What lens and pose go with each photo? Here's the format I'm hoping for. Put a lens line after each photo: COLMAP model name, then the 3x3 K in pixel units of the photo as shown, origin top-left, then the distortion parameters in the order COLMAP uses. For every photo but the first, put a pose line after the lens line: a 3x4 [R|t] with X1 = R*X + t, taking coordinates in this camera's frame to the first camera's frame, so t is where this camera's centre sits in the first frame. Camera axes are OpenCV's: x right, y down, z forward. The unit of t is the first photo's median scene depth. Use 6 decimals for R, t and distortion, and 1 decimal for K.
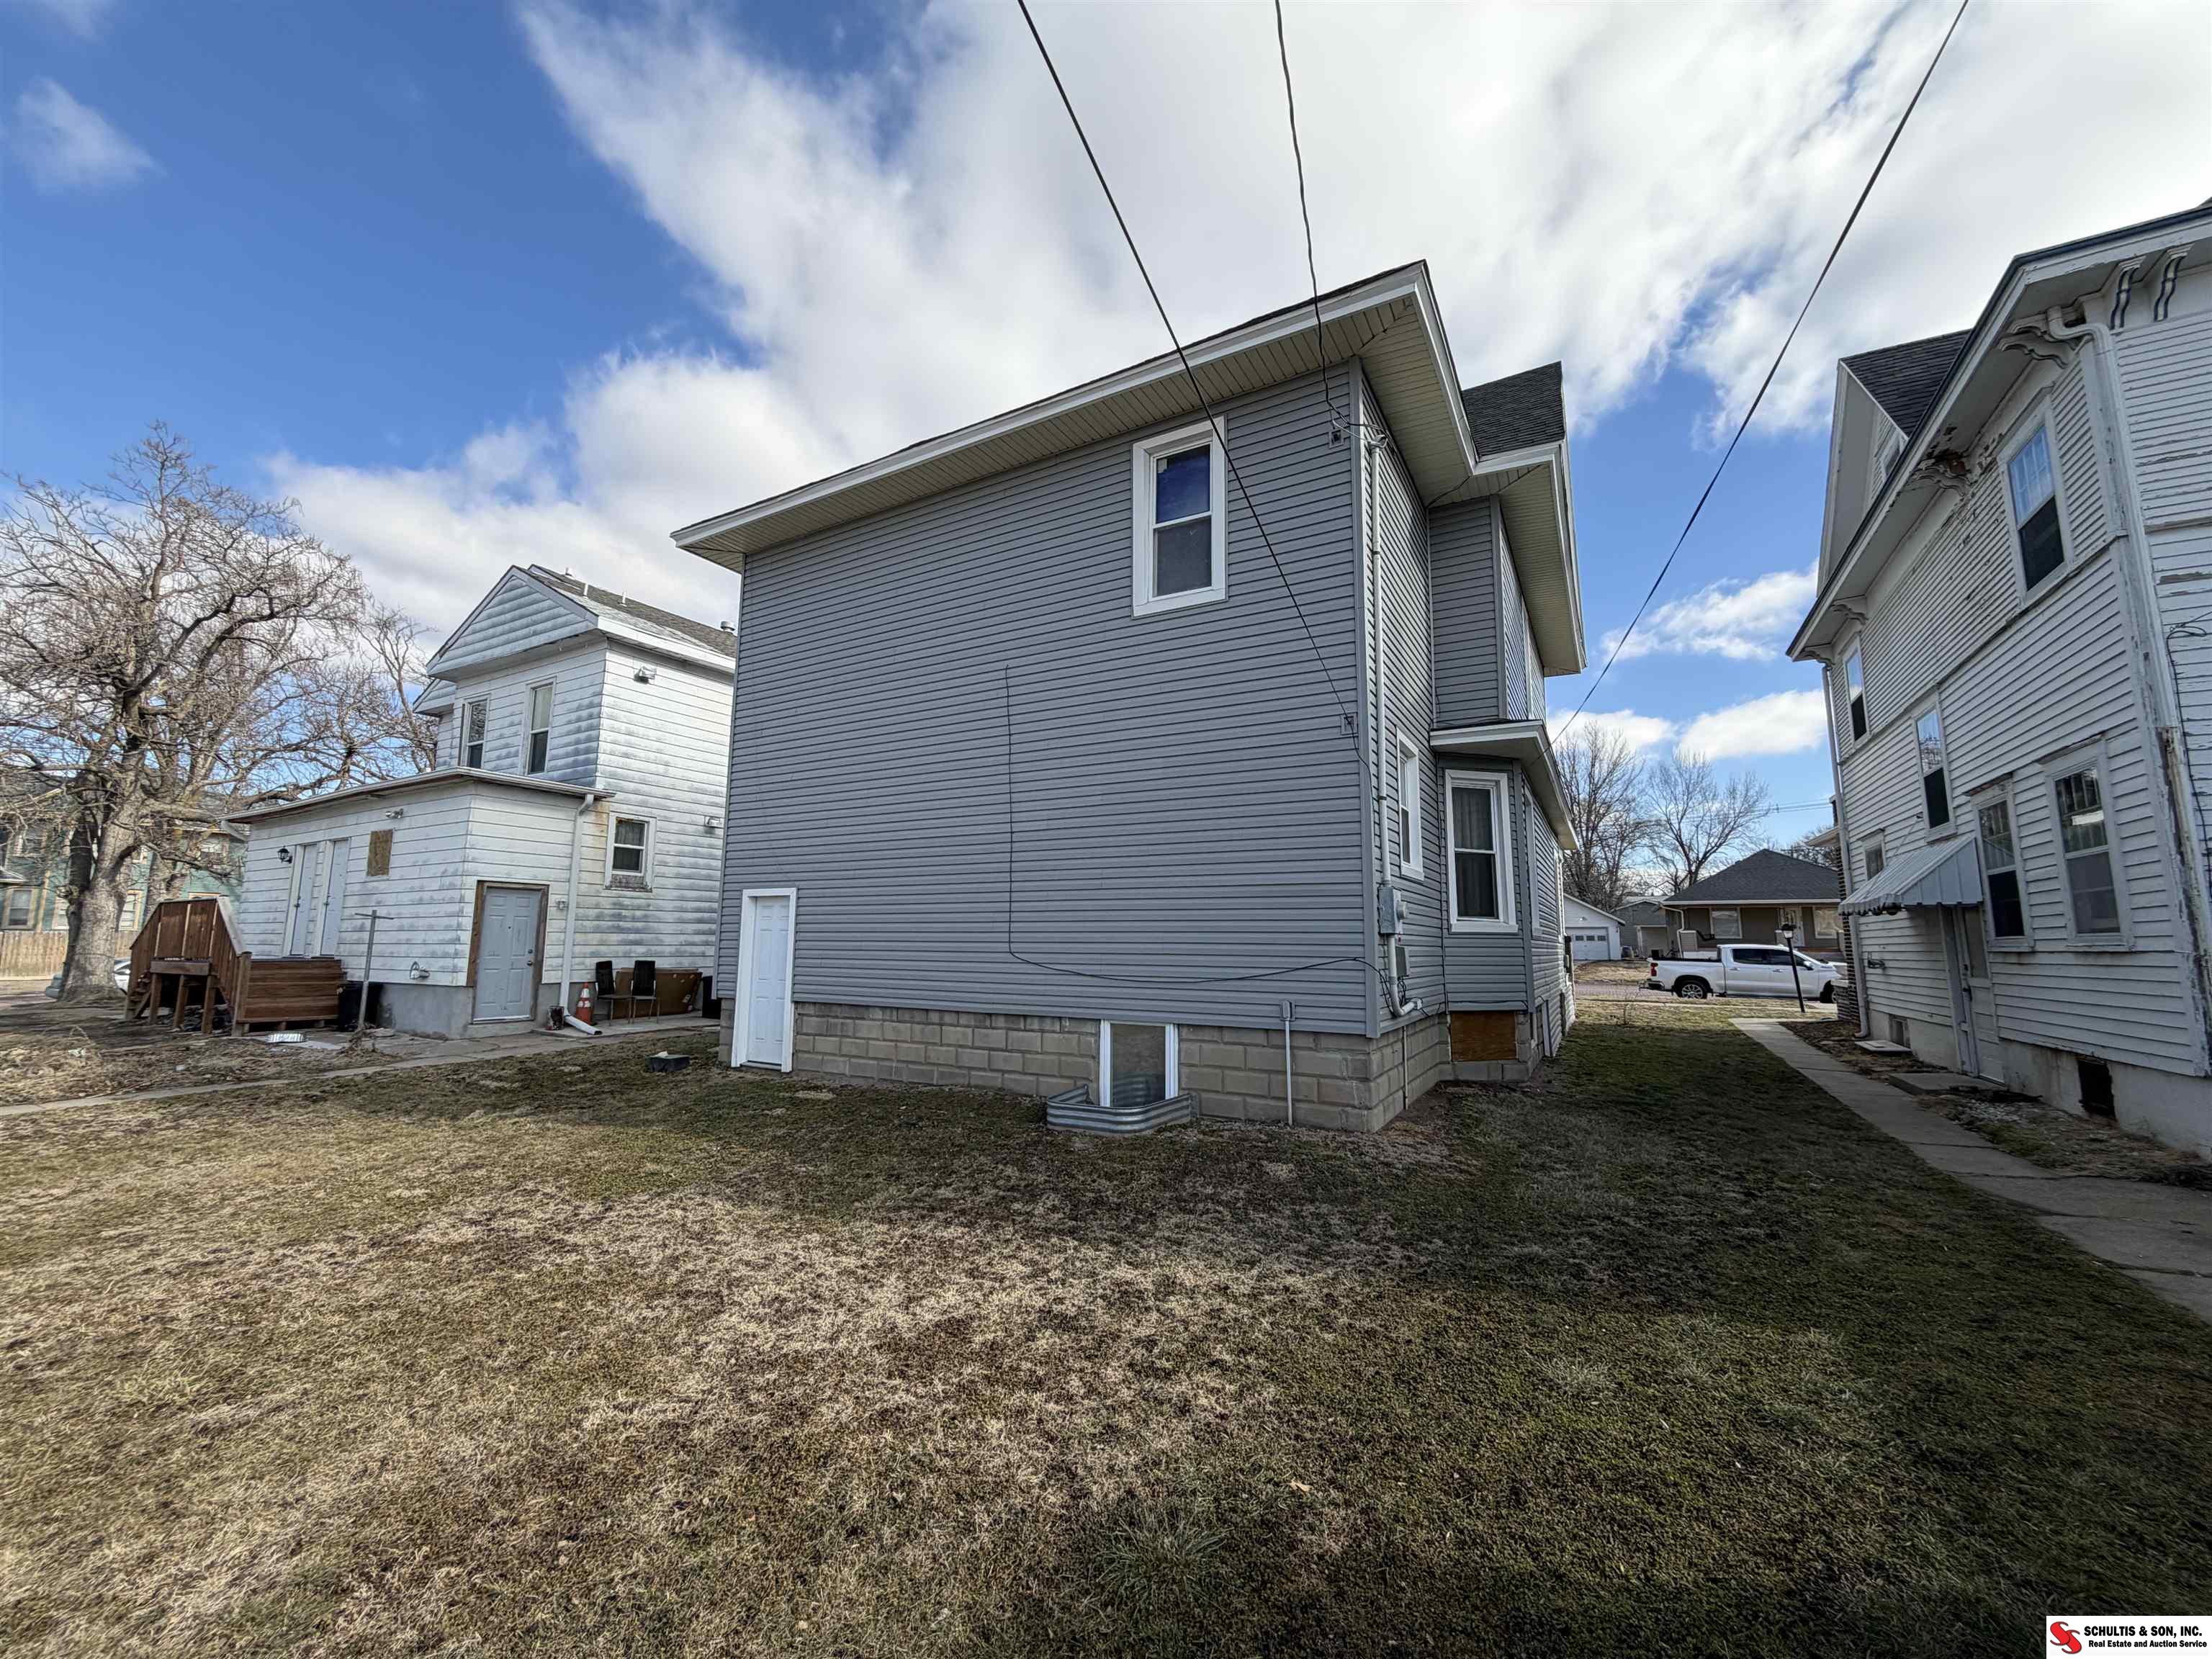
lens RADIAL K [[880.8, 0, 1099.7], [0, 880.8, 831.1], [0, 0, 1]] dist [0.001017, -0.000211]
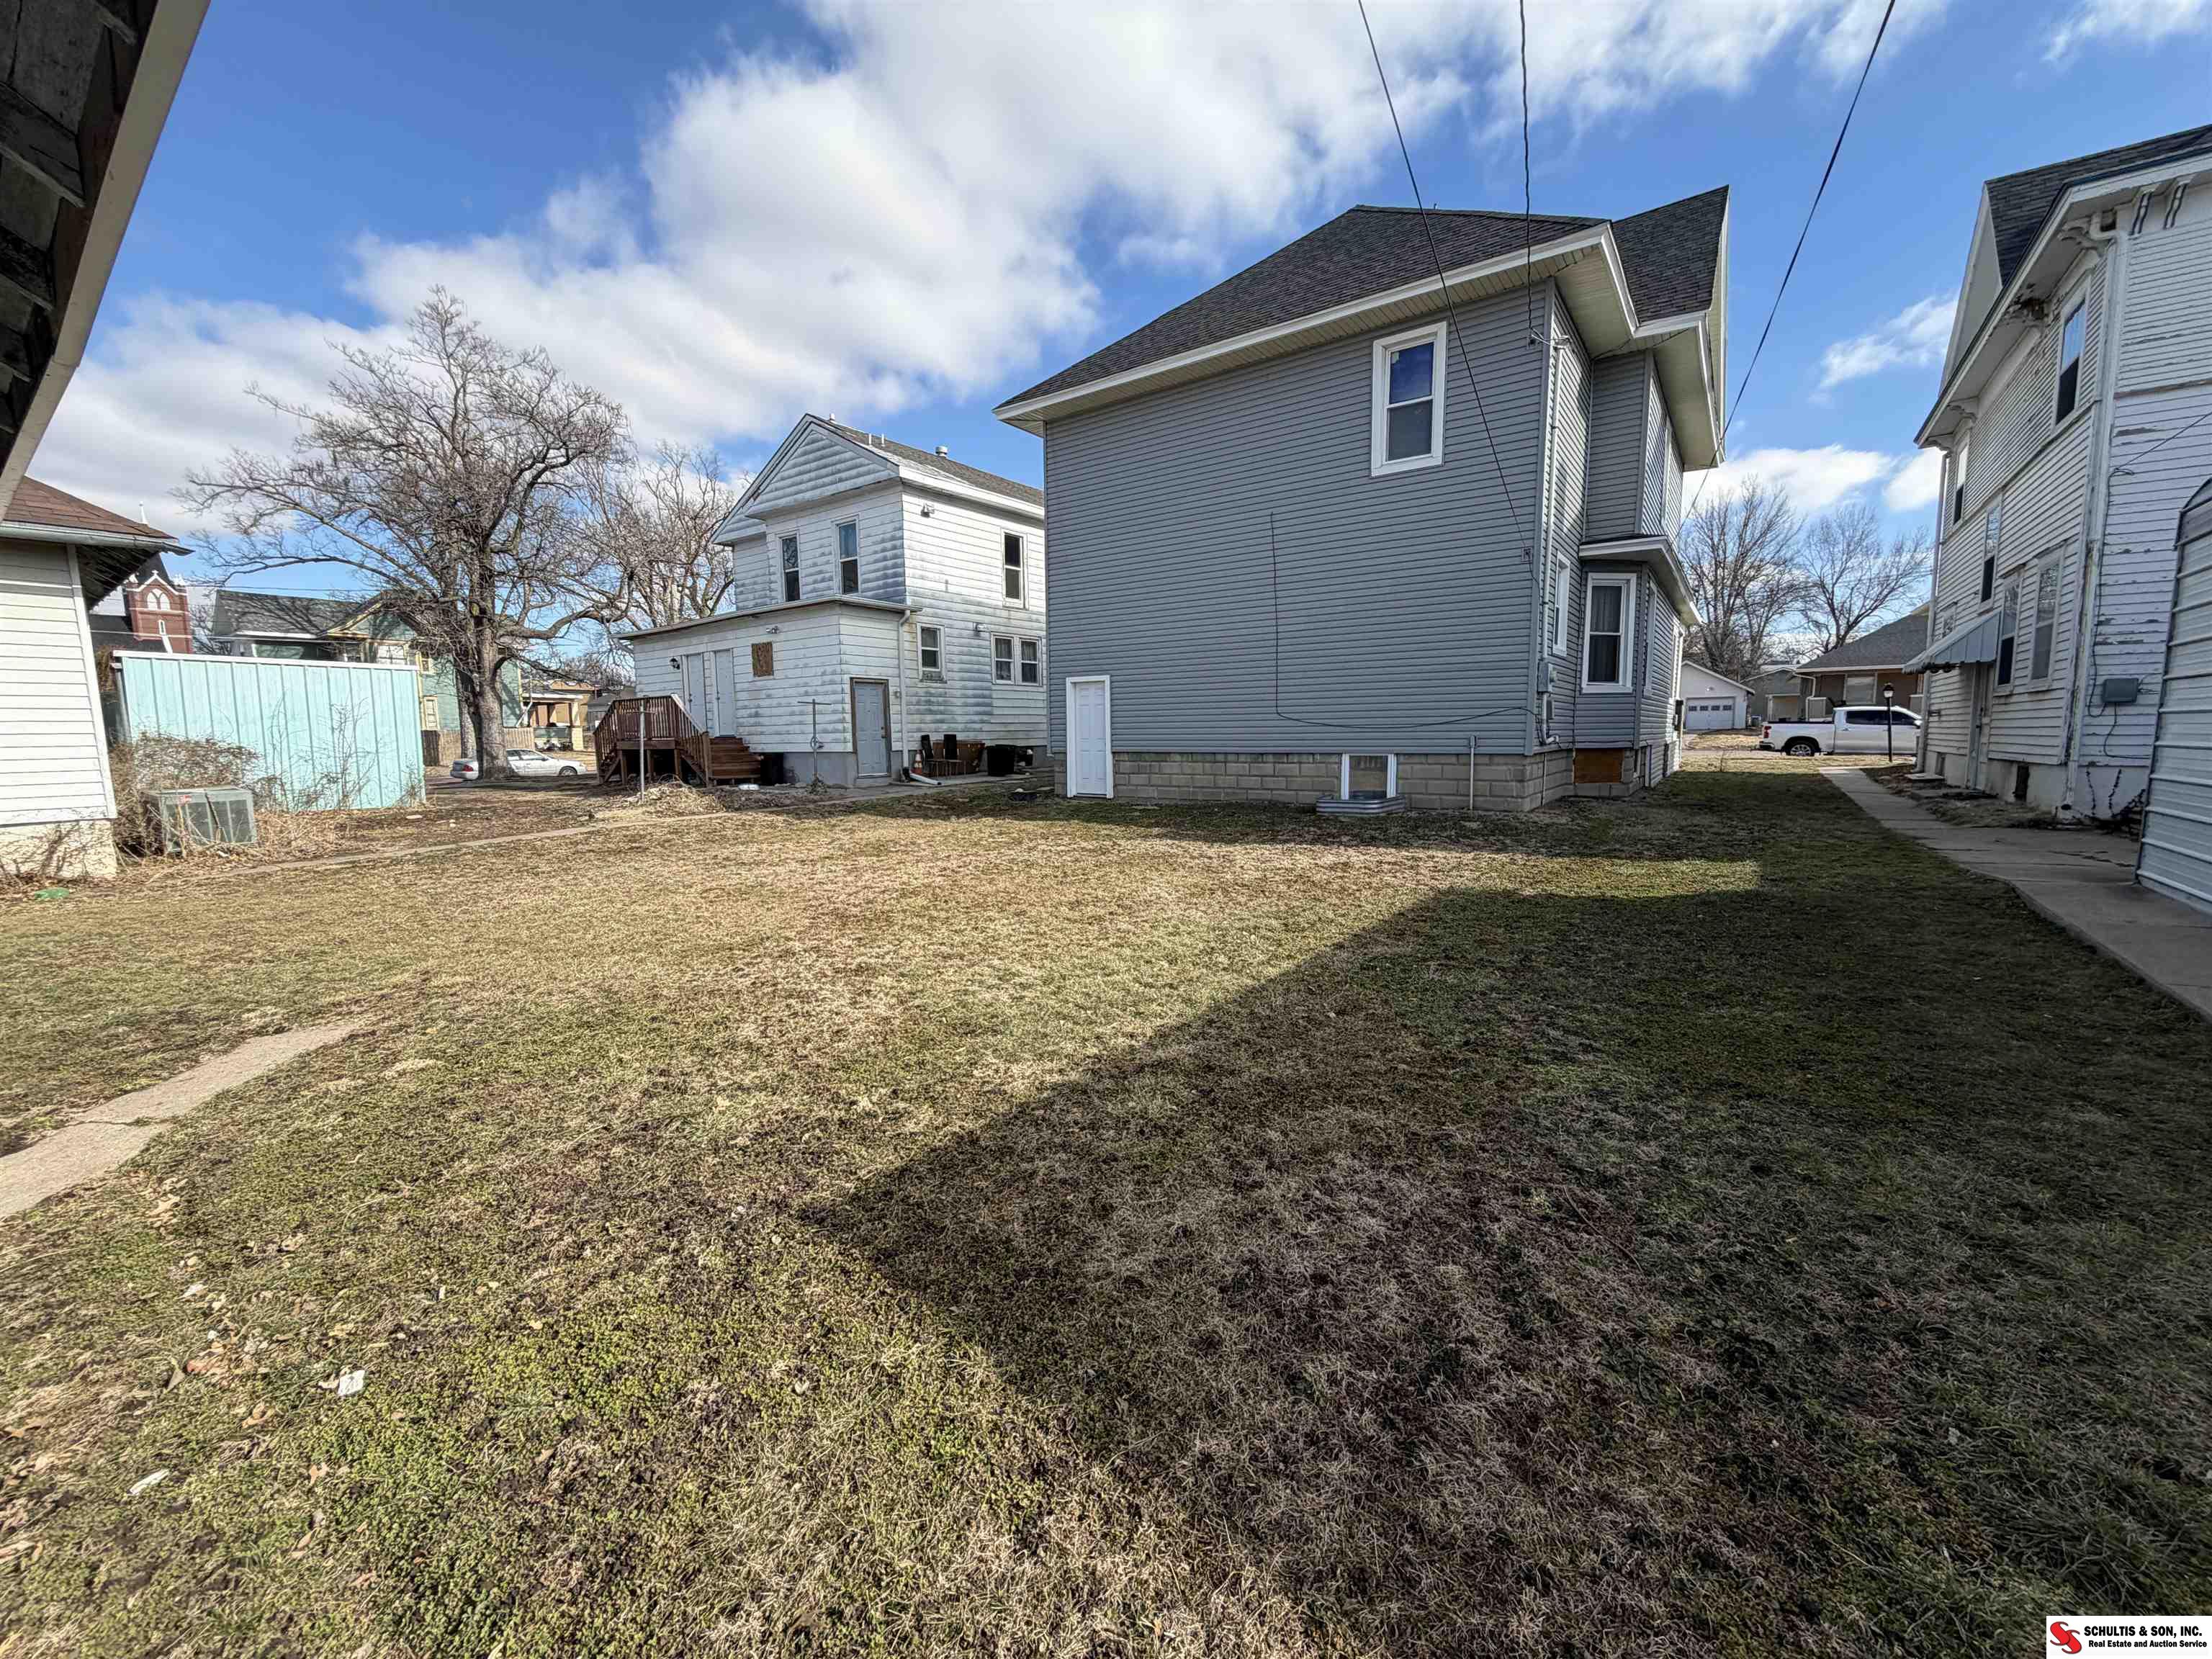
lens RADIAL K [[880.8, 0, 1099.7], [0, 880.8, 831.1], [0, 0, 1]] dist [0.001017, -0.000211]
pose [[0.993937, -0.009386, -0.109549, -0.148063], [0.035190, 0.971098, 0.236074, -0.021306], [0.104167, -0.238497, 0.965540, -0.339724]]
